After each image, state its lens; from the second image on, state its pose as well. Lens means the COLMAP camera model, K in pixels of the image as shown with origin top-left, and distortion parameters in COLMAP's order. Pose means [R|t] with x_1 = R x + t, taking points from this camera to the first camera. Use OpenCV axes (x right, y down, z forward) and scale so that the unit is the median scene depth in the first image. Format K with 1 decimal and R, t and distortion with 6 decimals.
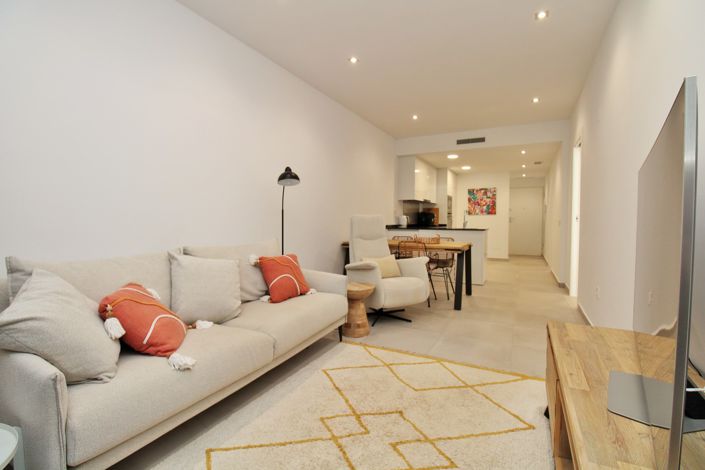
lens RADIAL K [[329.1, 0, 354.3], [0, 329.1, 232.0], [0, 0, 1]] dist [-0.009287, -0.001954]
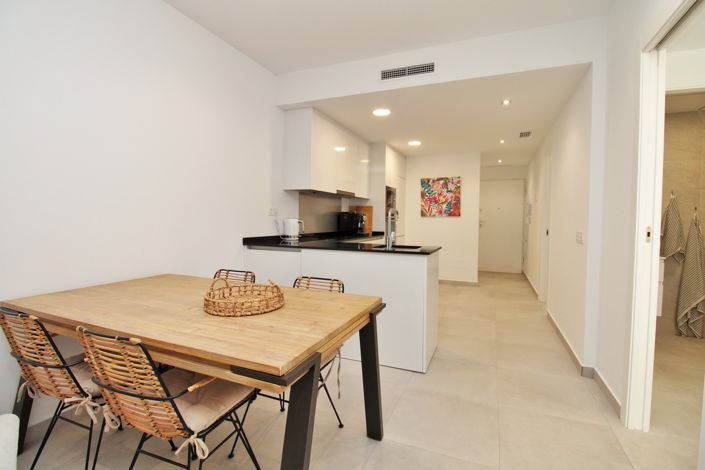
lens RADIAL K [[329.1, 0, 360.8], [0, 329.1, 229.2], [0, 0, 1]] dist [-0.009287, -0.001954]
pose [[0.995205, 0.006306, 0.097607, 0.173782], [-0.005904, 0.999973, -0.004405, -0.025274], [-0.097632, 0.003807, 0.995215, 0.374008]]
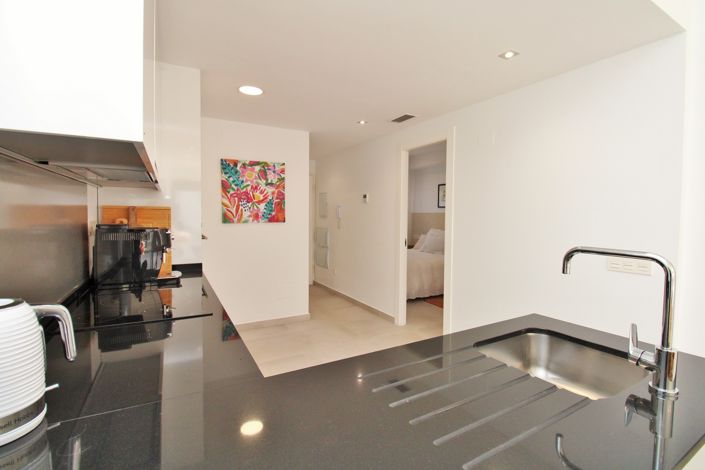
lens RADIAL K [[329.1, 0, 351.7], [0, 329.1, 233.7], [0, 0, 1]] dist [-0.009287, -0.001954]
pose [[0.539554, -0.044169, 0.840792, 0.103598], [0.018547, 0.999004, 0.040578, -0.058749], [-0.841747, -0.006300, 0.539836, 0.719185]]
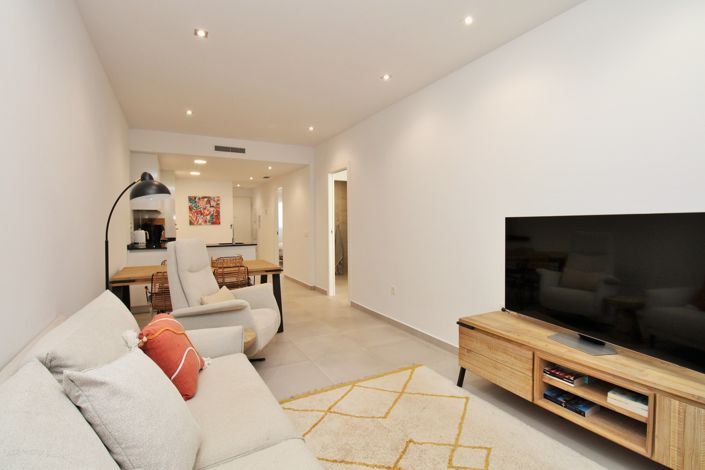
lens RADIAL K [[343.5, 0, 356.9], [0, 343.5, 232.7], [0, 0, 1]] dist [-0.013264, -0.000004]
pose [[0.550607, -0.031911, 0.834155, -0.195640], [0.037189, 0.999215, 0.013678, -0.030409], [-0.833936, 0.023490, 0.551361, 0.124702]]
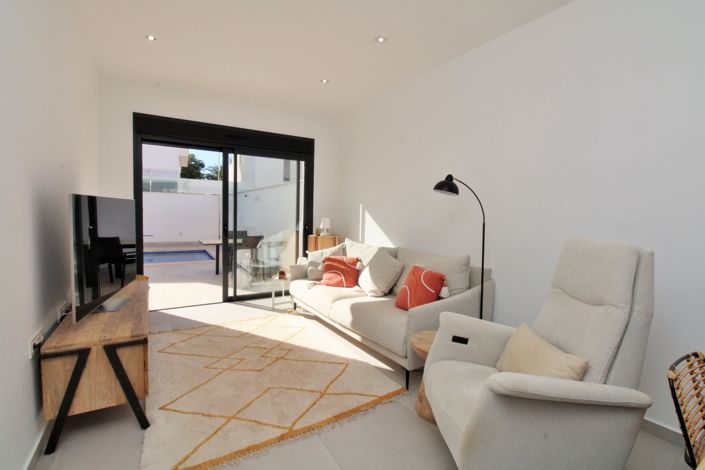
lens RADIAL K [[329.1, 0, 351.0], [0, 329.1, 236.1], [0, 0, 1]] dist [-0.009287, -0.001954]
pose [[-0.511790, 0.046012, -0.857878, 0.256995], [-0.051110, 0.995165, 0.083866, -0.035496], [0.857589, 0.086768, -0.506964, 0.465030]]
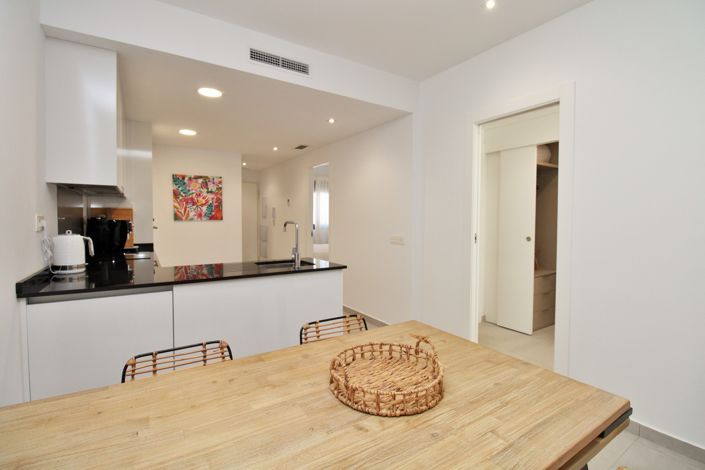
lens RADIAL K [[329.1, 0, 350.2], [0, 329.1, 230.3], [0, 0, 1]] dist [-0.009287, -0.001954]
pose [[0.486234, -0.033849, 0.873173, 0.007465], [0.027619, 0.999346, 0.023361, -0.045024], [-0.873392, 0.012758, 0.486851, 0.520191]]
